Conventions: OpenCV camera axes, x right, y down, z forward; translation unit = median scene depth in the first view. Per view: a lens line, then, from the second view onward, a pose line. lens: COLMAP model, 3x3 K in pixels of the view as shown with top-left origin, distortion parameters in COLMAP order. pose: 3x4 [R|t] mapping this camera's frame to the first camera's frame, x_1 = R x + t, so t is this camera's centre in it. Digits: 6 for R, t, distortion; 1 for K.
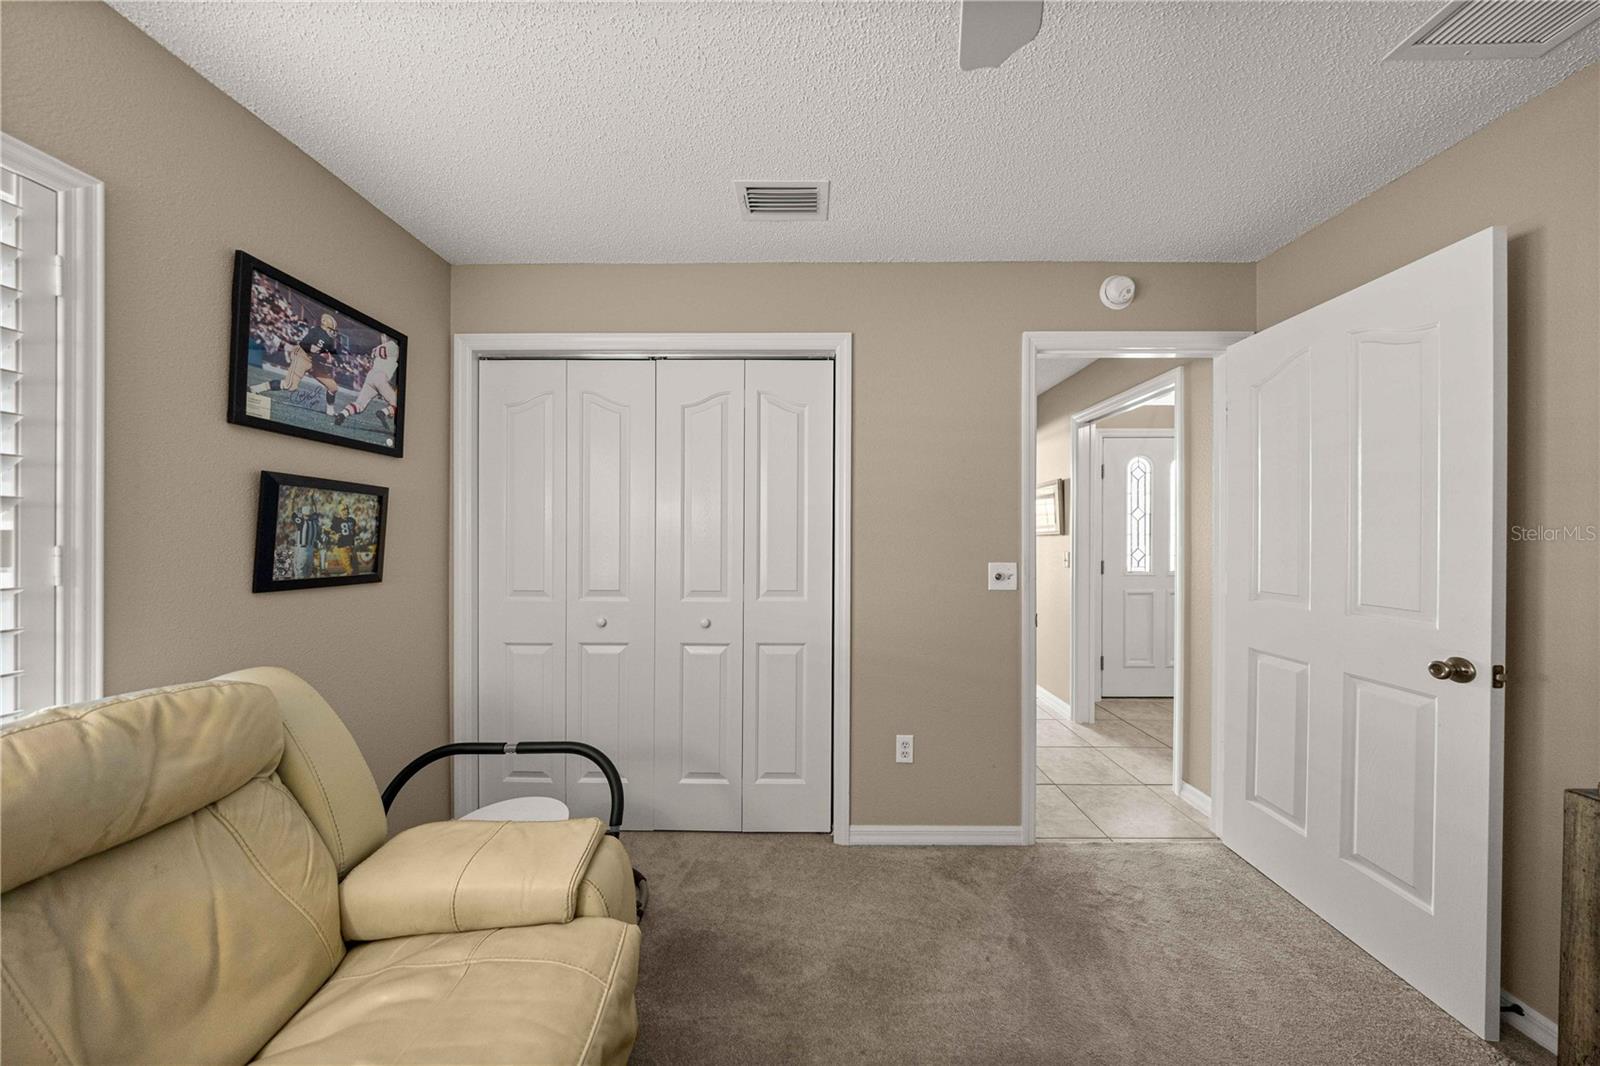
lens RADIAL K [[517.2, 0, 802.6], [0, 517.2, 533.7], [0, 0, 1]] dist [-0.000576, -0.000018]
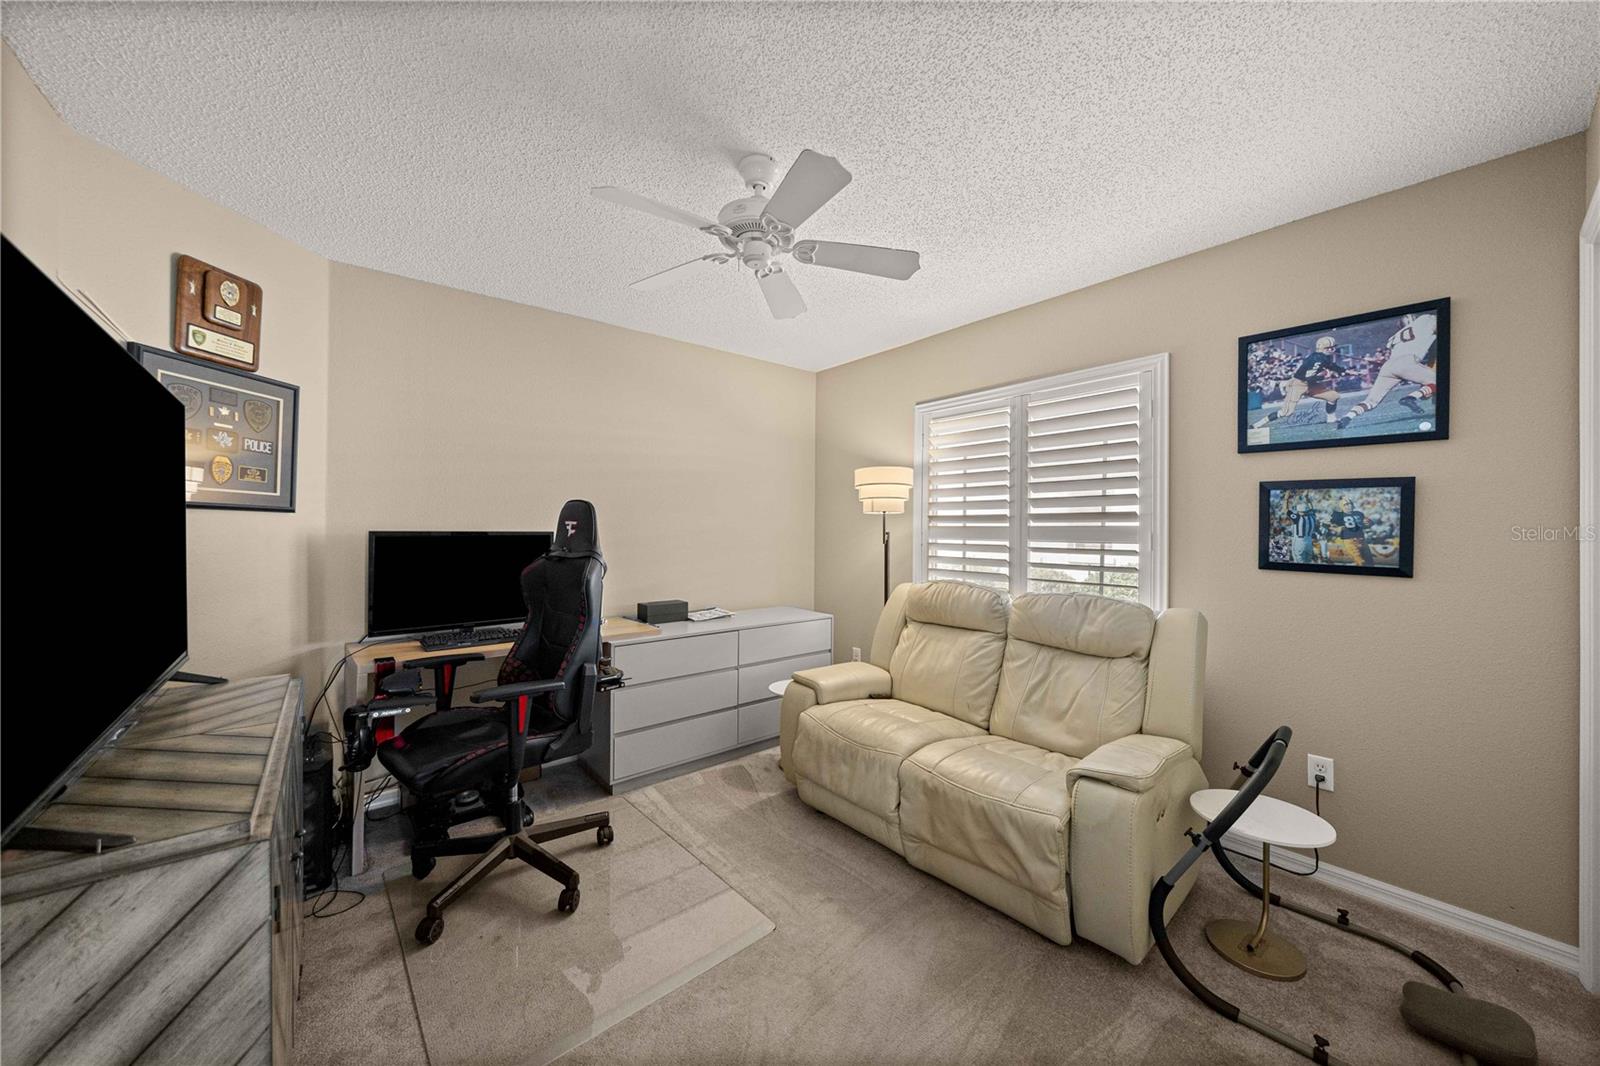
lens RADIAL K [[582.0, 0, 797.4], [0, 582.0, 532.5], [0, 0, 1]] dist [-0.000145, -0.000012]
pose [[-0.767927, -0.007487, -0.640493, 0.825314], [-0.007735, 0.999967, -0.002415, 0.025717], [0.640490, 0.003100, -0.767960, 1.256693]]
